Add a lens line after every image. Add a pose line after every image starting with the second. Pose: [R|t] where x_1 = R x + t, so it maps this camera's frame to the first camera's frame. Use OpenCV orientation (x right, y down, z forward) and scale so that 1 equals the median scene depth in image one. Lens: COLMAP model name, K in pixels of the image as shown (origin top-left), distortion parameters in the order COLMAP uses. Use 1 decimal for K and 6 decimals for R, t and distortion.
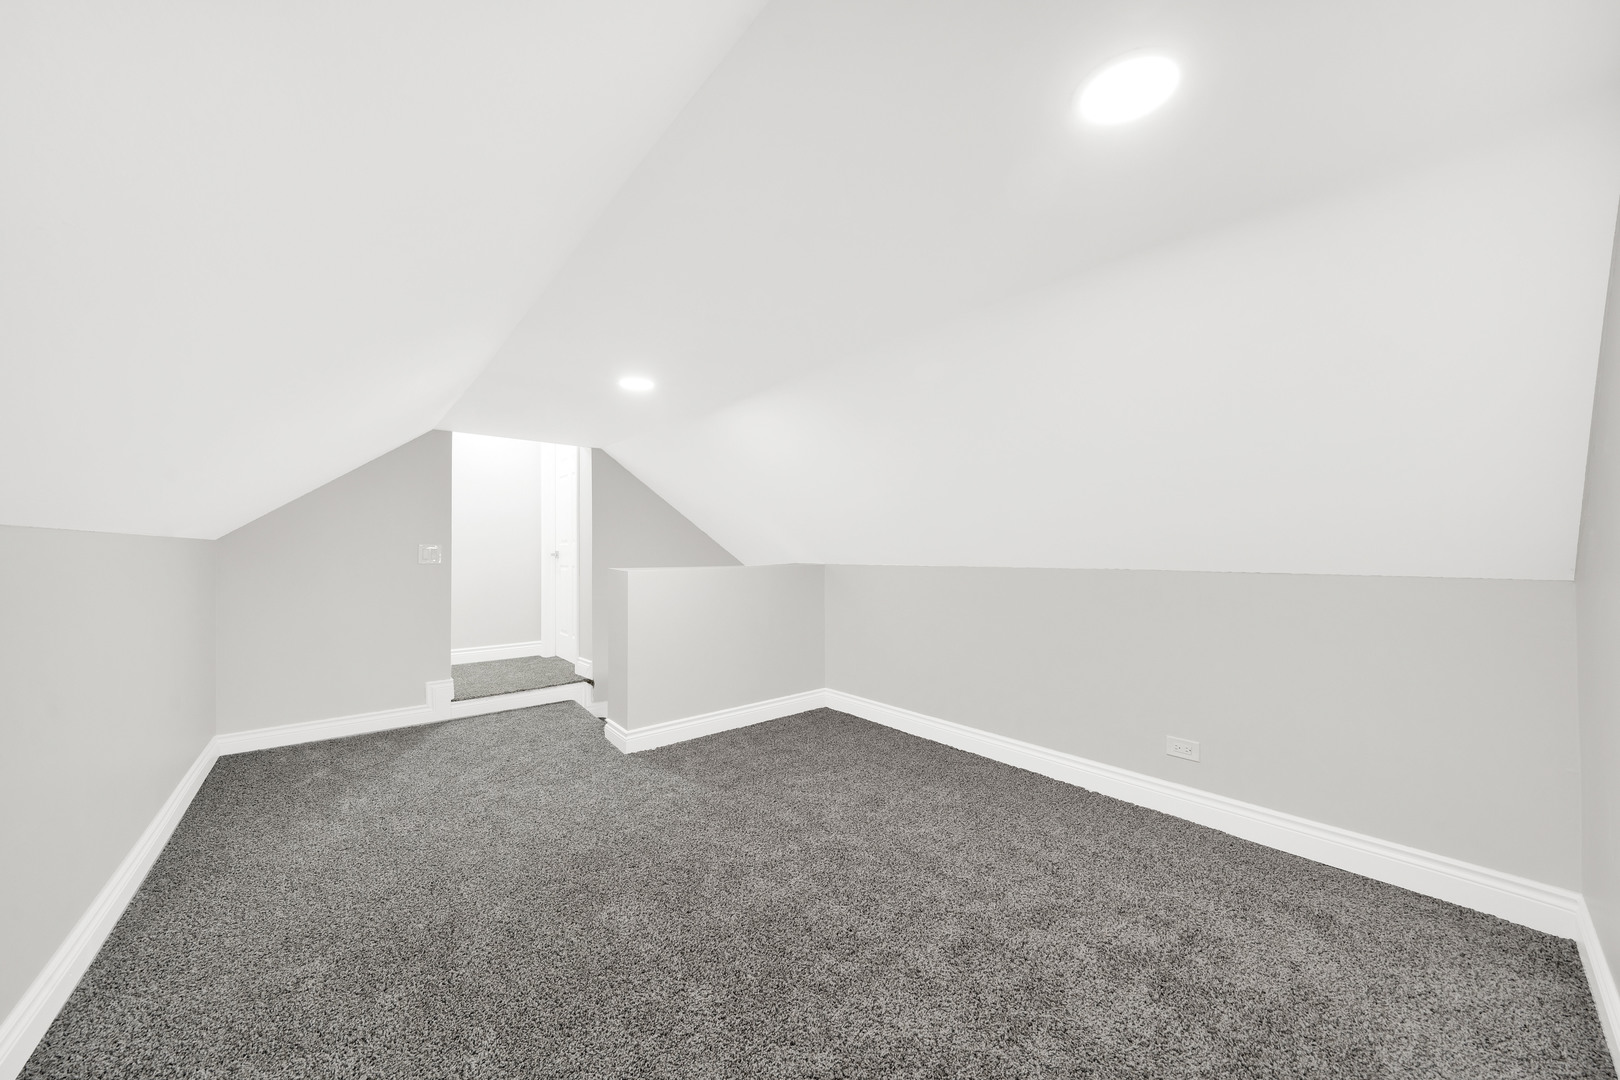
lens RADIAL K [[567.9, 0, 805.0], [0, 567.9, 549.6], [0, 0, 1]] dist [-0.001540, -0.000148]
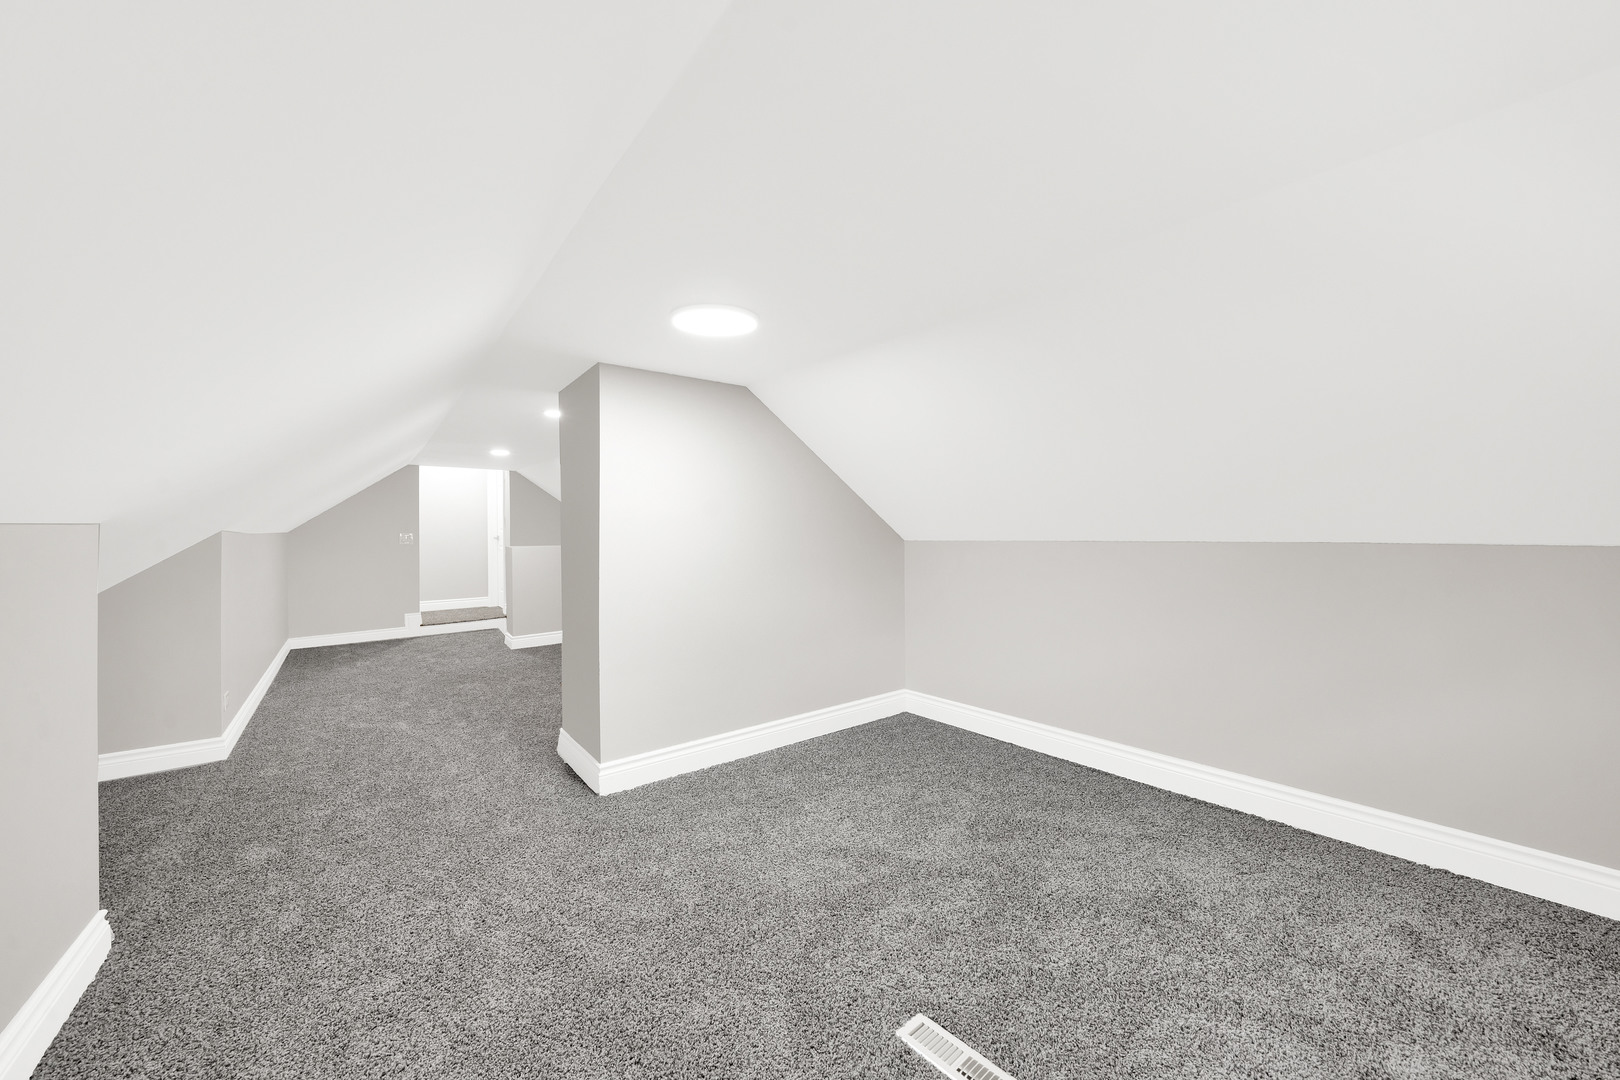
lens RADIAL K [[610.4, 0, 850.0], [0, 610.4, 530.0], [0, 0, 1]] dist [-0.025011, -0.000023]
pose [[0.999955, -0.005876, 0.007443, 0.655262], [0.005884, 0.999982, -0.001036, -0.007534], [-0.007436, 0.001080, 0.999972, -0.812444]]
